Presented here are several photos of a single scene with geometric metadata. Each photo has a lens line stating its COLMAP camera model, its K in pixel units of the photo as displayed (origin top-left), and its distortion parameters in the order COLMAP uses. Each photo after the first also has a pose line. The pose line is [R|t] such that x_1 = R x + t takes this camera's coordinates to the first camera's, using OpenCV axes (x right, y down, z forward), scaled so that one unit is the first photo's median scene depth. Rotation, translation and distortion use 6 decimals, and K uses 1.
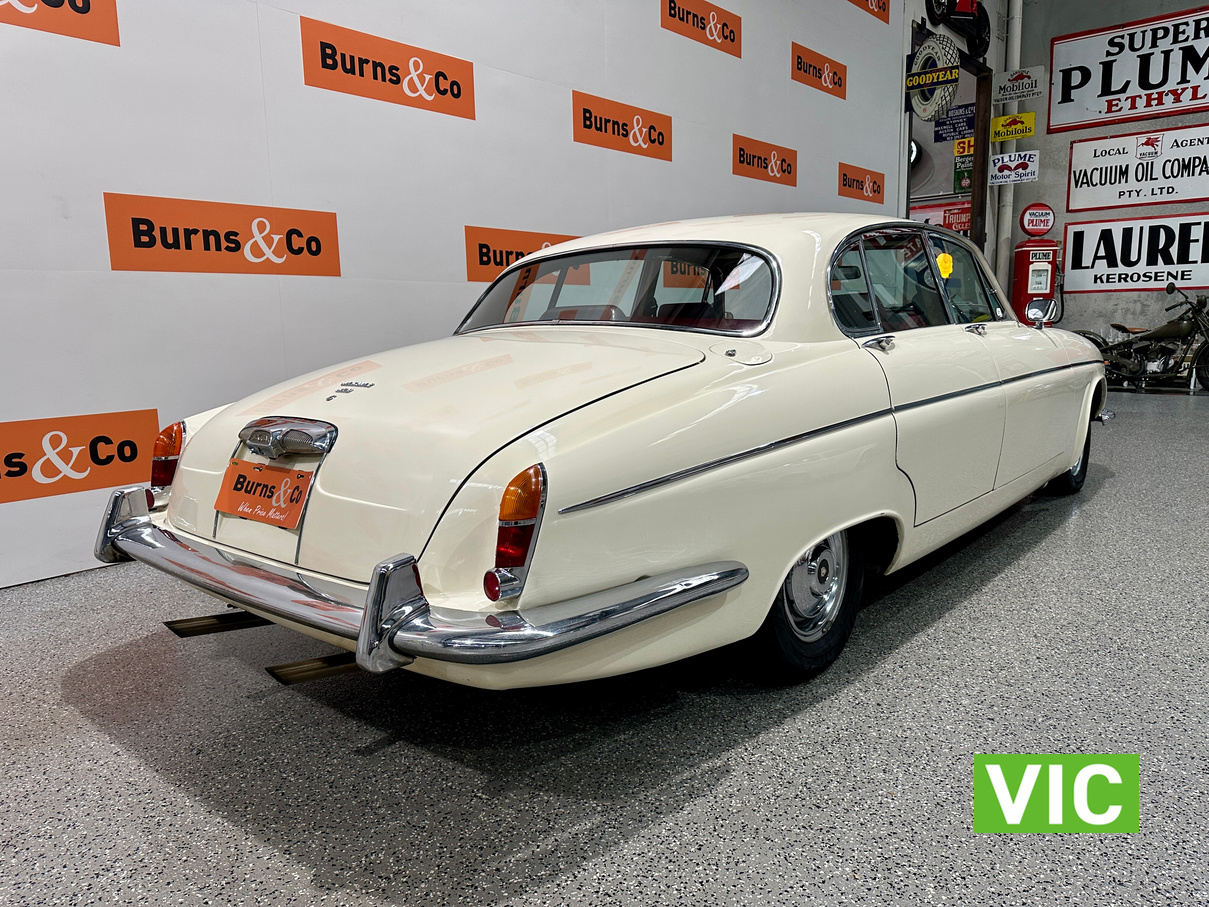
lens RADIAL K [[852.2, 0, 604.5], [0, 852.2, 453.5], [0, 0, 1]] dist [-0.007043, -0.010928]
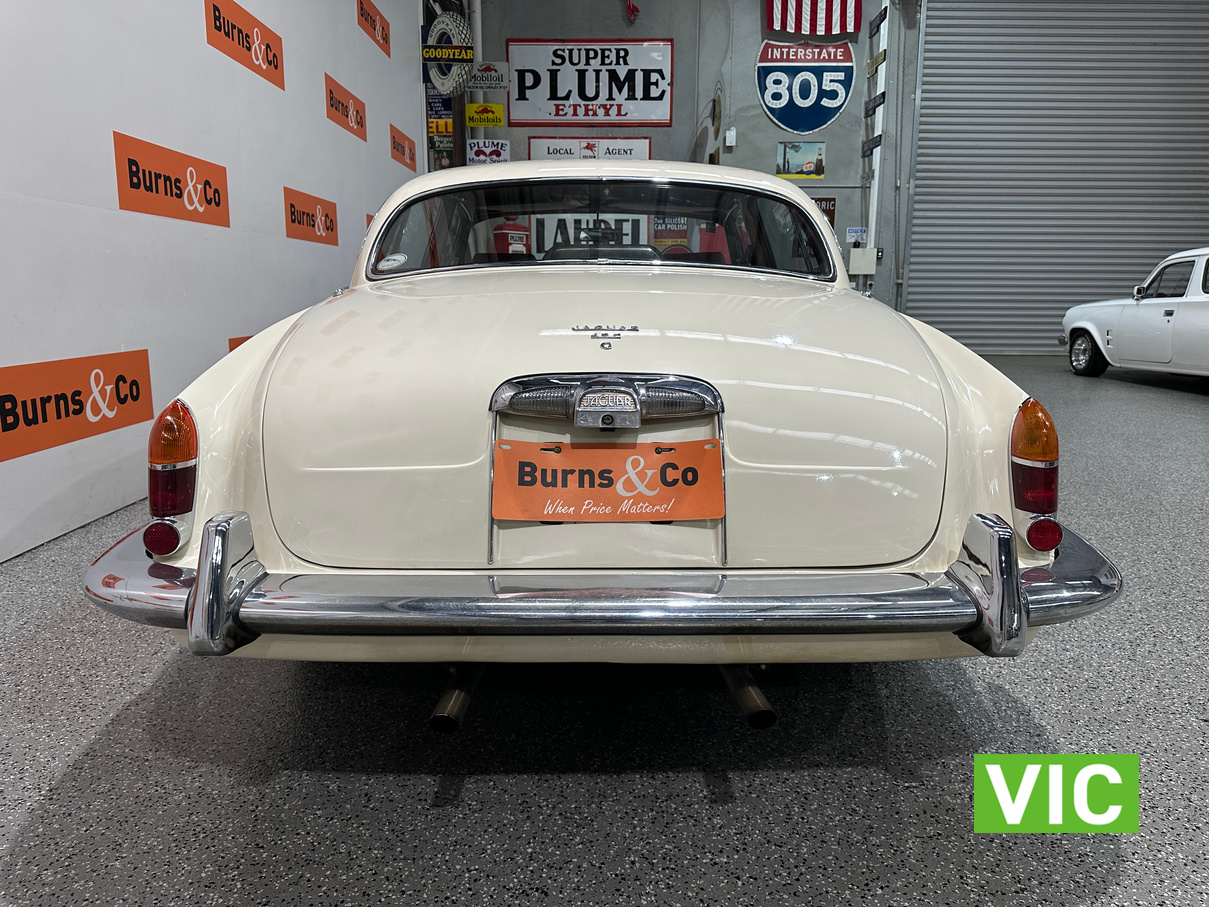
lens RADIAL K [[871.0, 0, 604.5], [0, 871.0, 453.5], [0, 0, 1]] dist [-0.029117, -0.002549]
pose [[0.755165, -0.087356, 0.649688, -0.154880], [0.074904, 0.996089, 0.046868, -0.001259], [-0.651241, 0.013272, 0.758755, 0.085288]]
